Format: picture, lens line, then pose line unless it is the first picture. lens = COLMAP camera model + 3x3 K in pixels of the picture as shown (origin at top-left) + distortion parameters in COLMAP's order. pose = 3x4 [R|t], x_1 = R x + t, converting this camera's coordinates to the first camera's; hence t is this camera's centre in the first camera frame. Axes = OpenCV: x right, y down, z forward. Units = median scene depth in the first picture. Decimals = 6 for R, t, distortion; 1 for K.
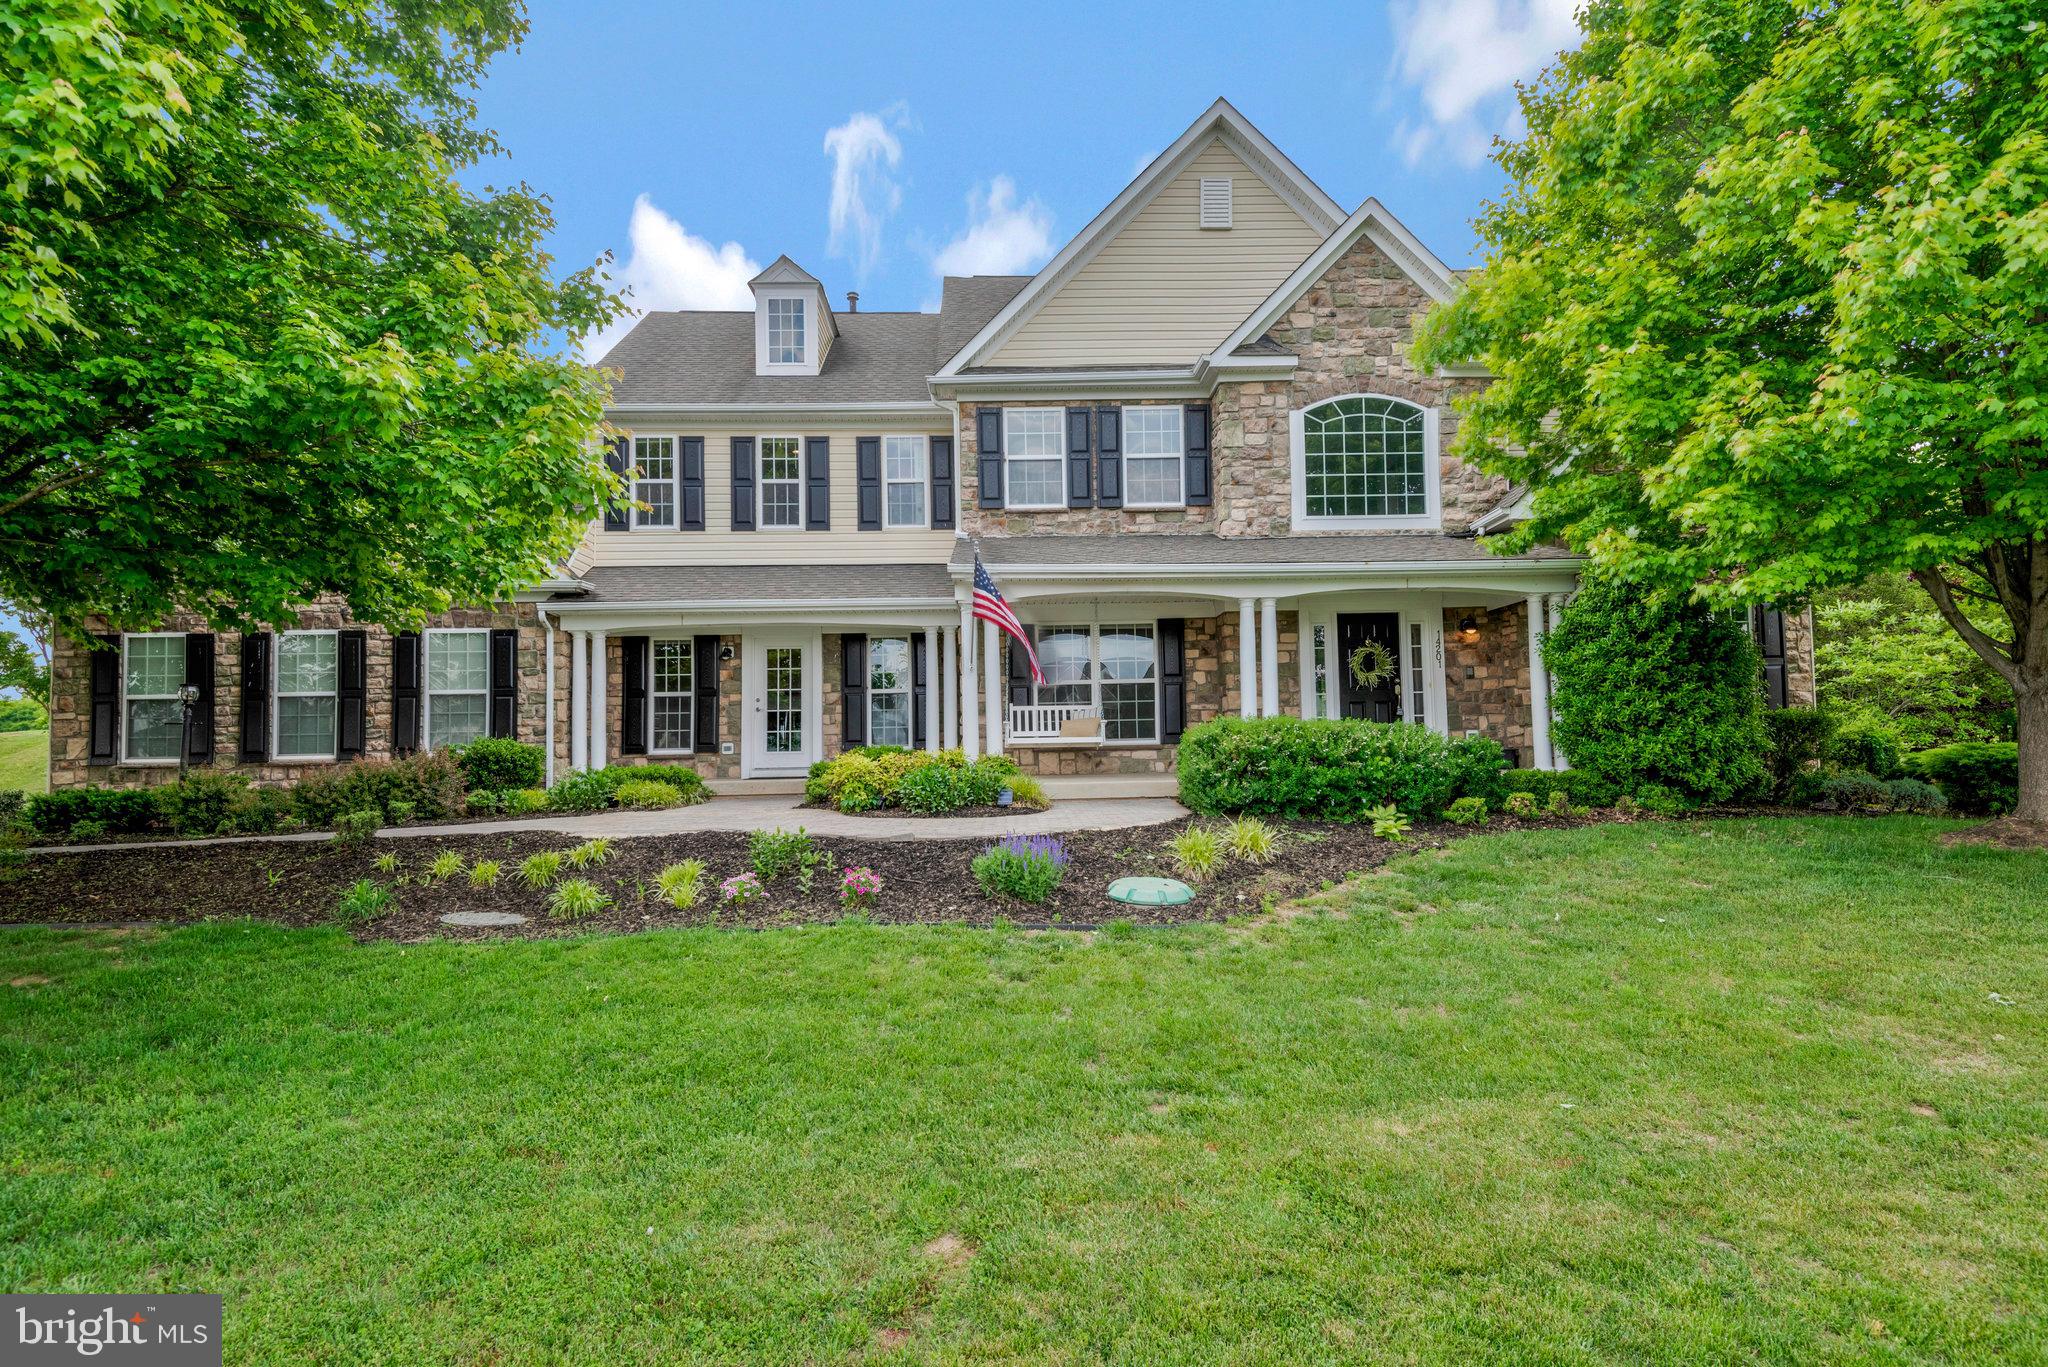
lens RADIAL K [[1036.8, 0, 1023.4], [0, 1036.8, 692.7], [0, 0, 1]] dist [0.003697, 0.000060]
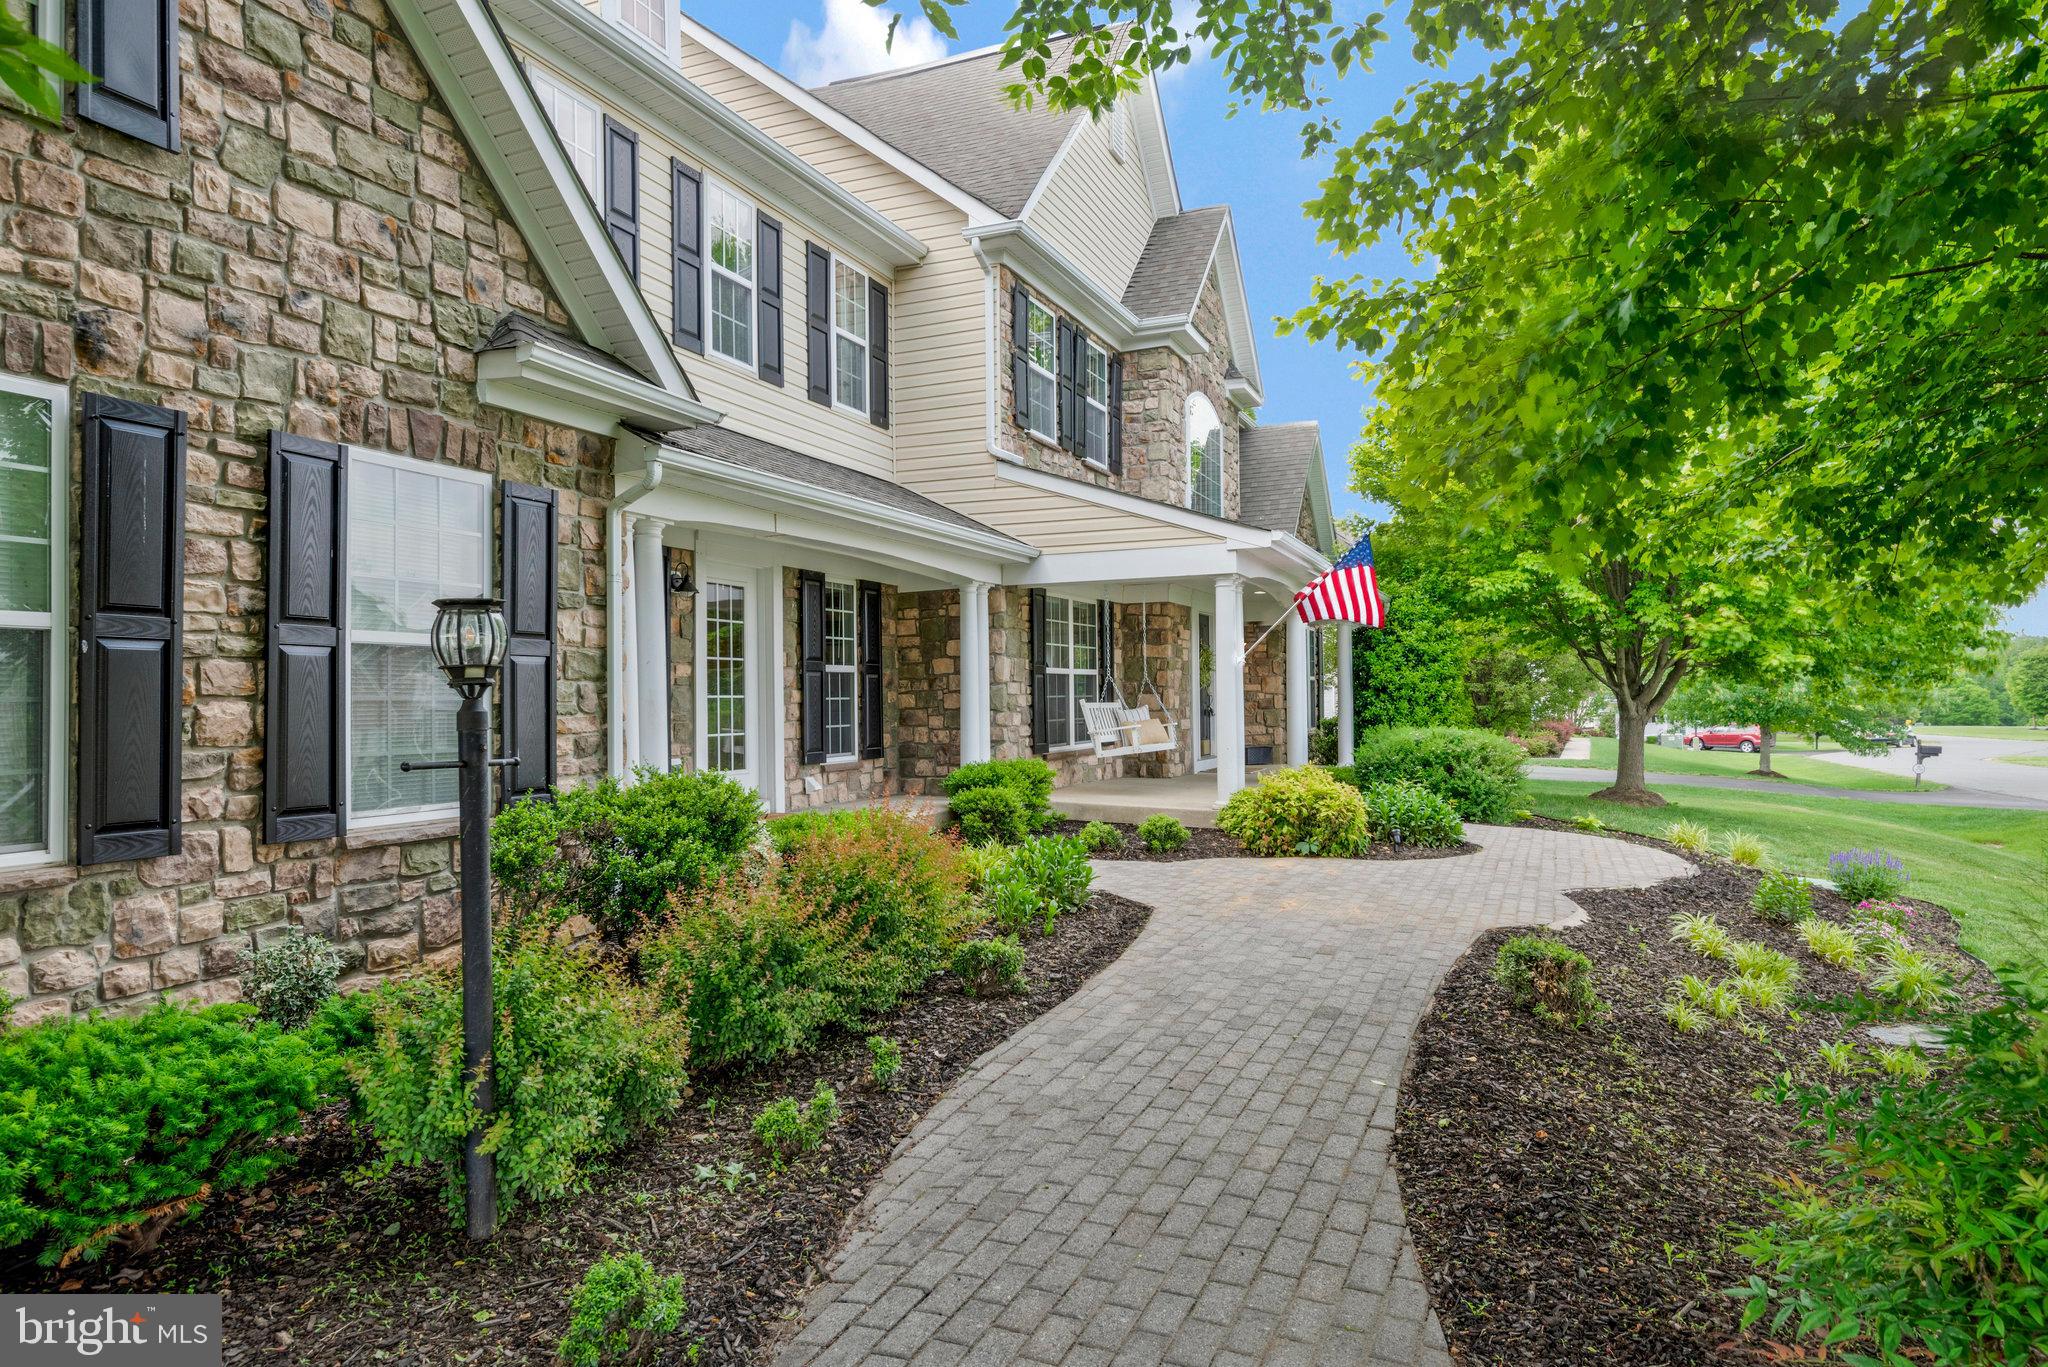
lens RADIAL K [[1236.0, 0, 1017.4], [0, 1236.0, 671.4], [0, 0, 1]] dist [0.027869, -0.001195]
pose [[0.452214, 0.035974, 0.891184, -0.759404], [-0.052871, 0.998510, -0.013478, 0.004479], [-0.890341, -0.041022, 0.453442, 0.573387]]
